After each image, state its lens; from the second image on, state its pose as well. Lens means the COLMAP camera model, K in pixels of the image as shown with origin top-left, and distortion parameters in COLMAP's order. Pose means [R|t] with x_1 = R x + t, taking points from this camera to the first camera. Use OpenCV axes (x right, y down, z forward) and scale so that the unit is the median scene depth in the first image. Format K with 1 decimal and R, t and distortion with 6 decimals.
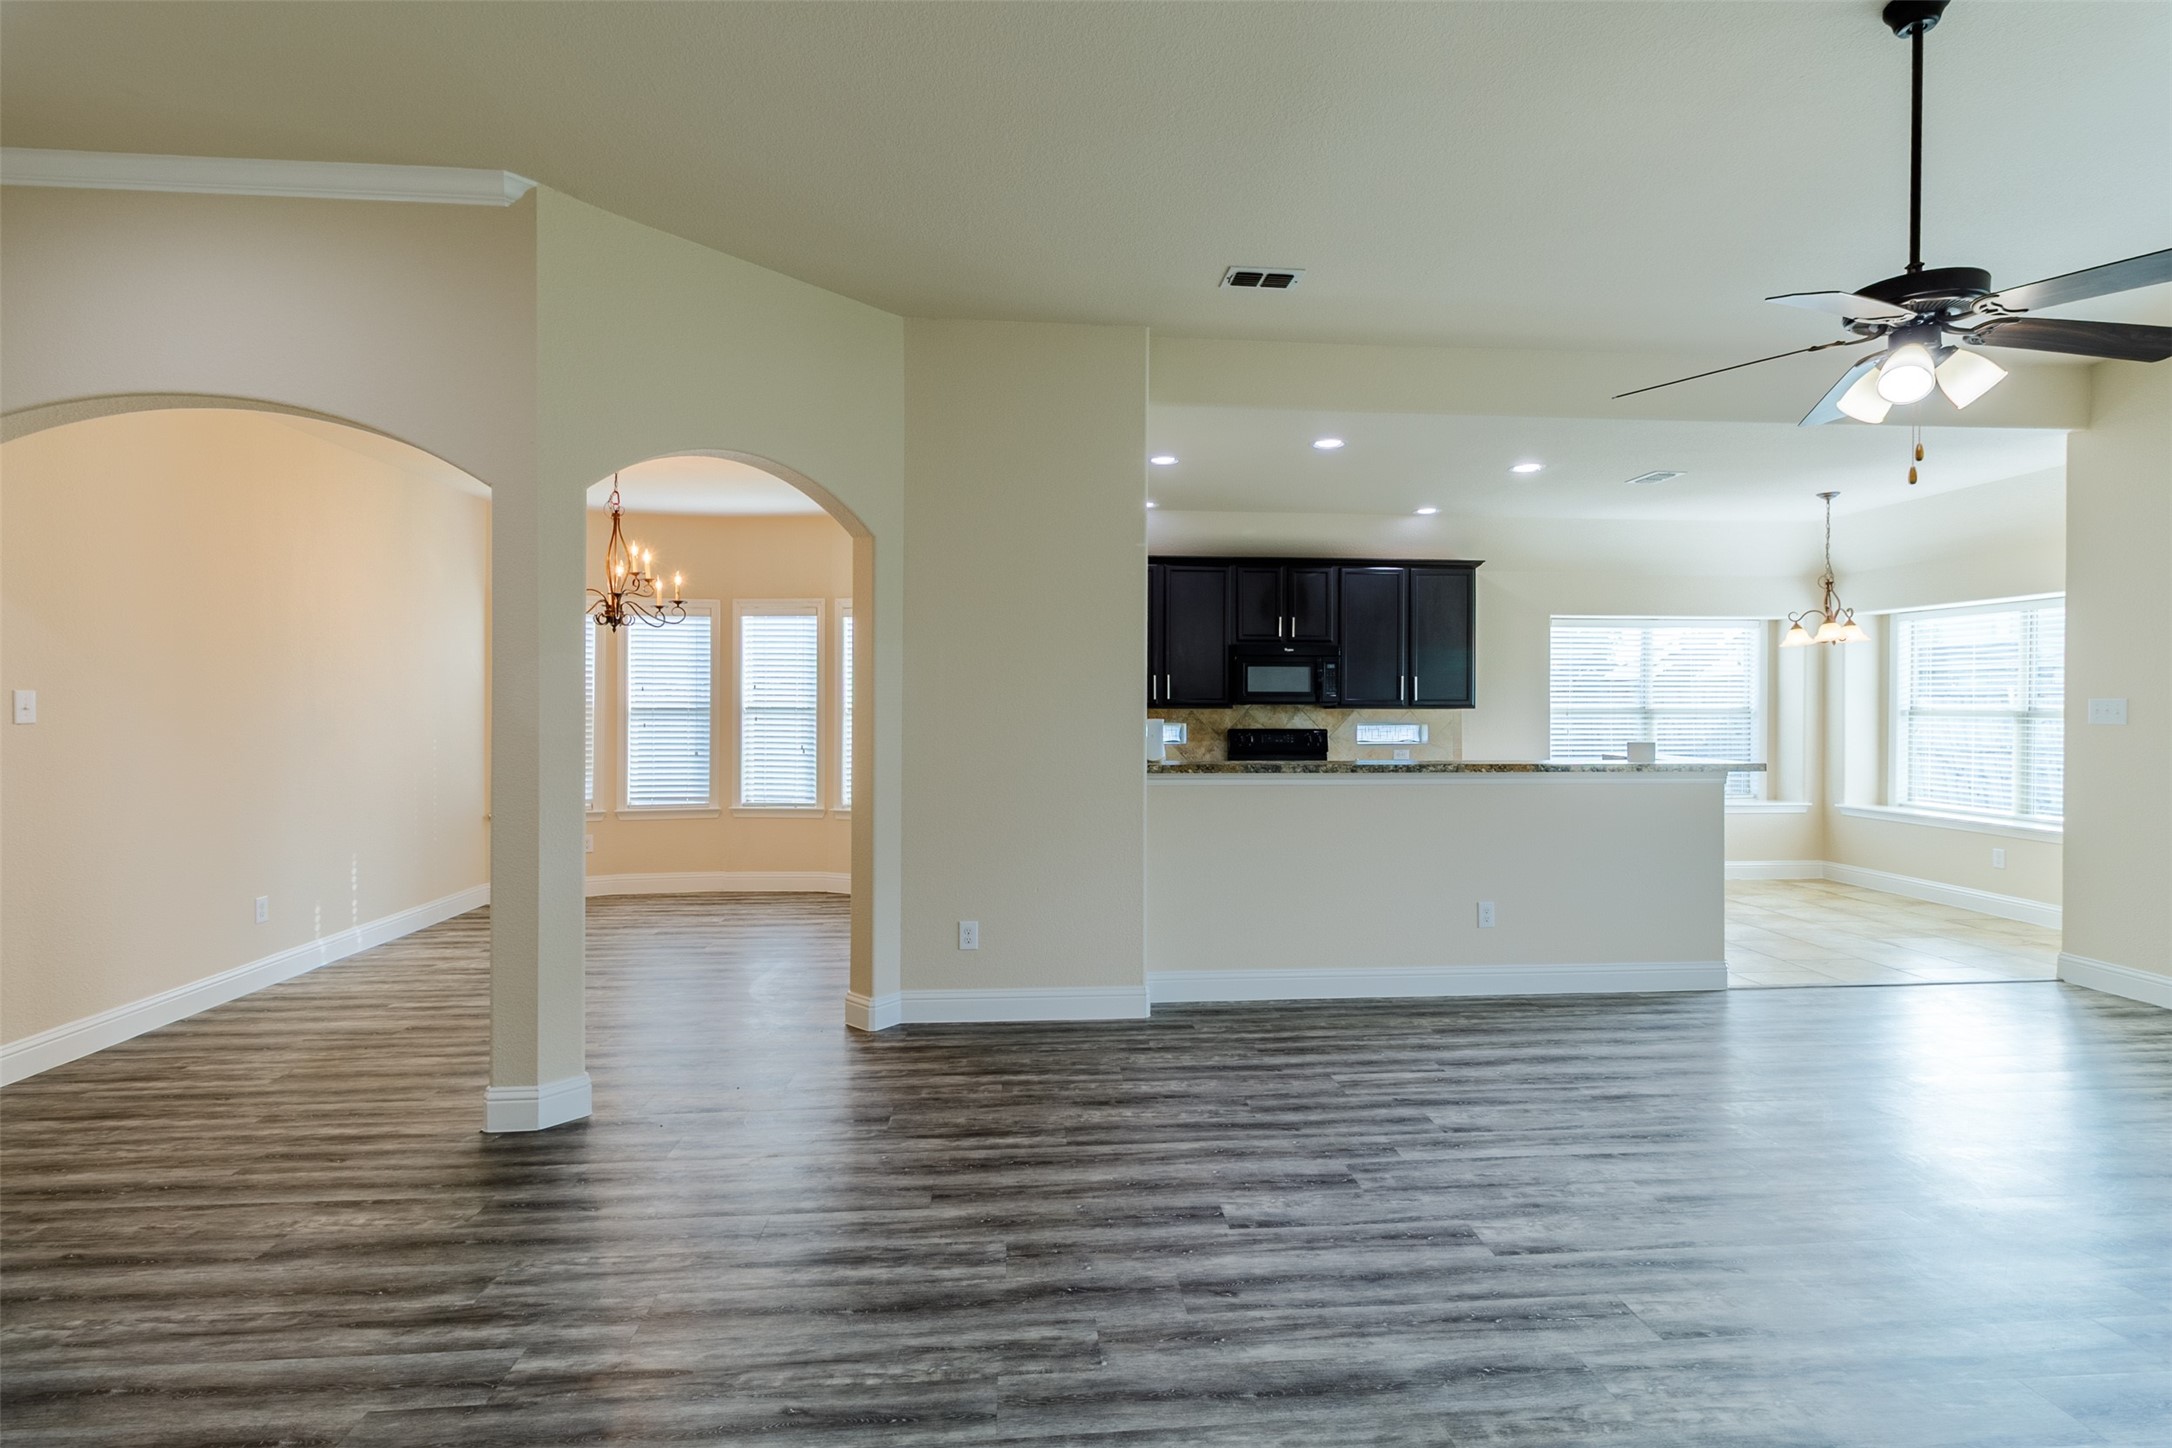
lens RADIAL K [[1004.5, 0, 1101.0], [0, 1004.5, 717.4], [0, 0, 1]] dist [0.003261, -0.000286]
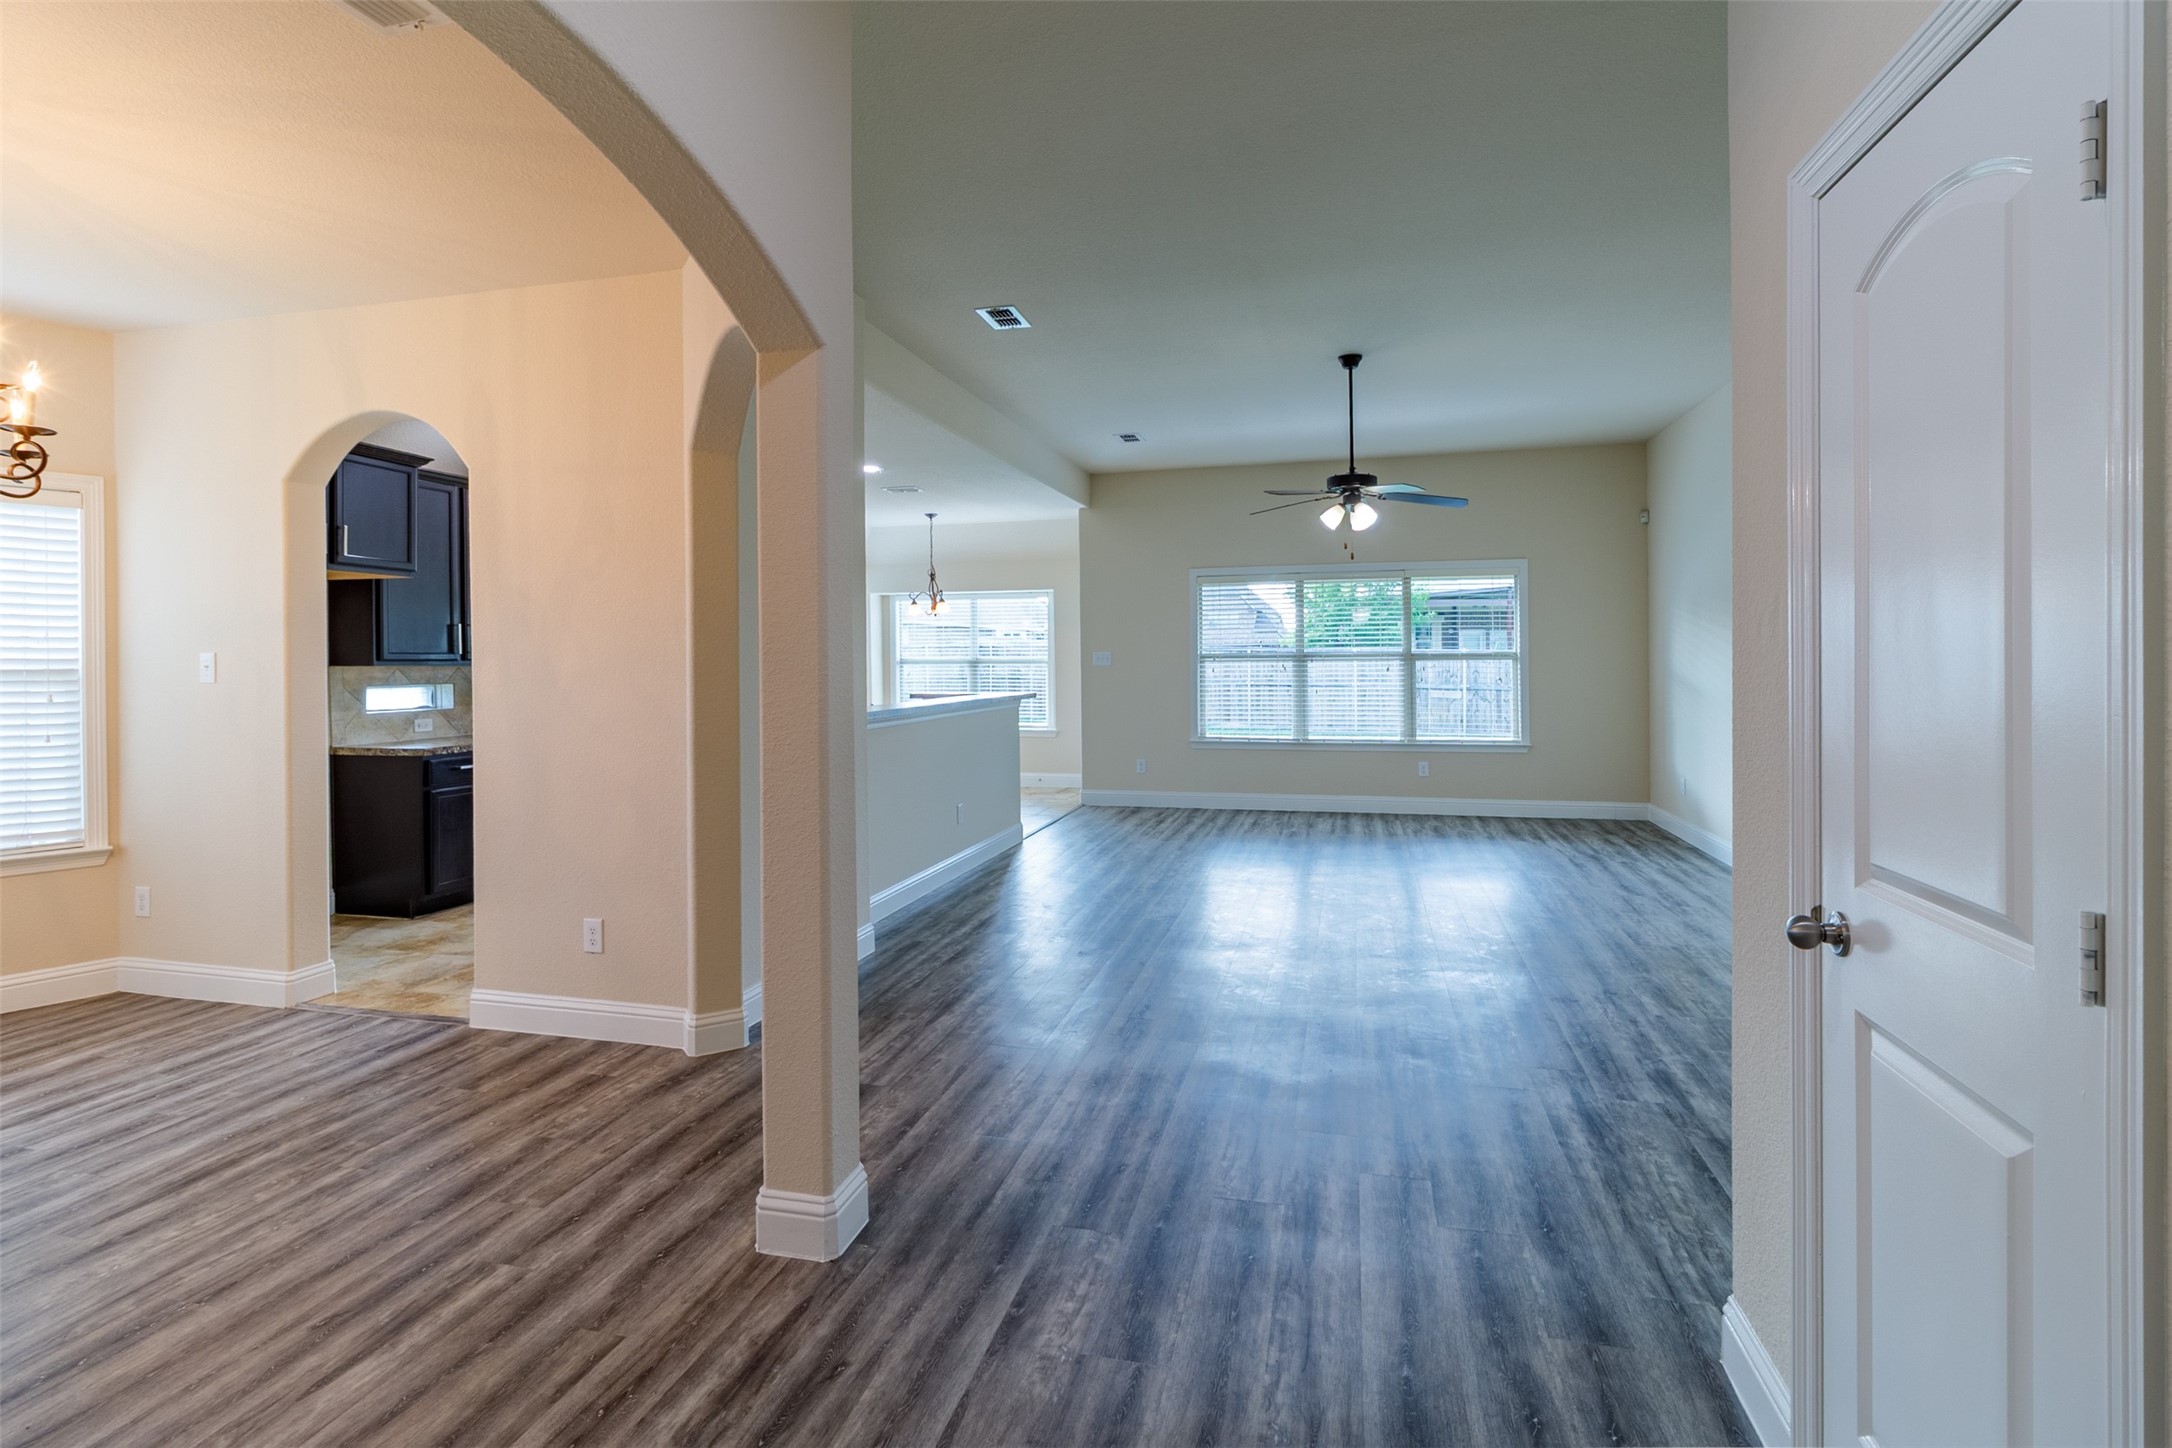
lens RADIAL K [[1004.5, 0, 1078.2], [0, 1004.5, 670.4], [0, 0, 1]] dist [0.003261, -0.000286]
pose [[0.343400, -0.017225, 0.939031, -0.961731], [0.020689, 0.999728, 0.010772, -0.005651], [-0.938961, 0.015728, 0.343663, 0.466372]]
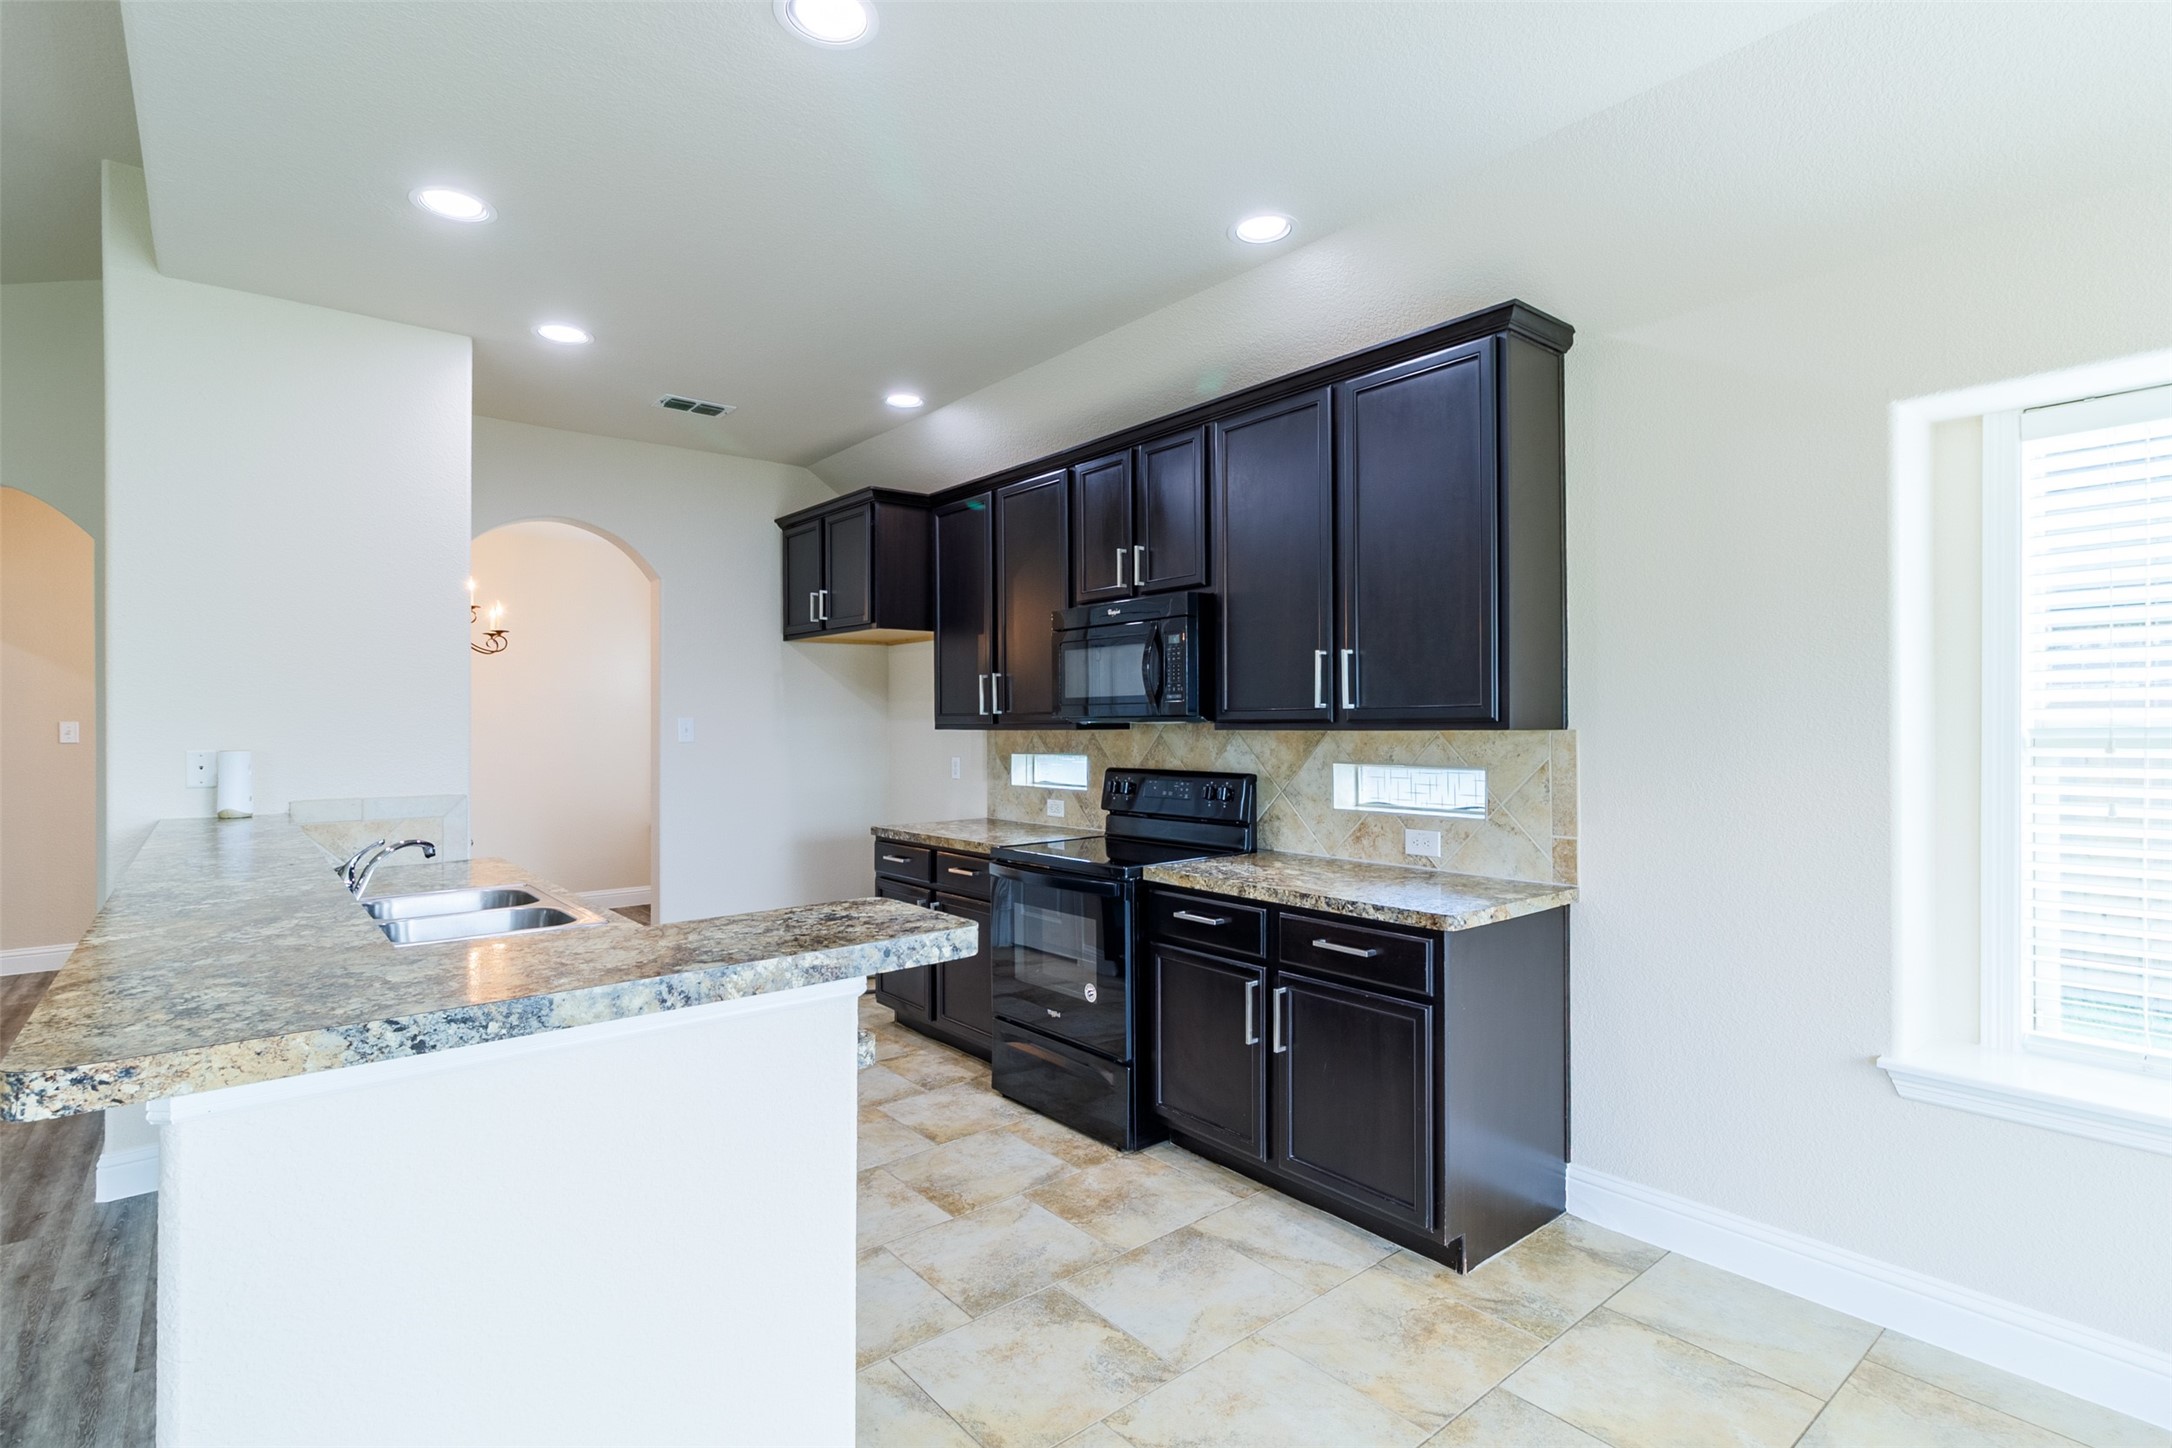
lens RADIAL K [[1045.7, 0, 1107.0], [0, 1045.7, 724.6], [0, 0, 1]] dist [0.001396, 0.000963]
pose [[0.578038, -0.005671, -0.815990, 1.080273], [-0.003862, 0.999946, -0.009685, -0.011162], [0.816001, 0.008750, 0.577985, 1.247874]]
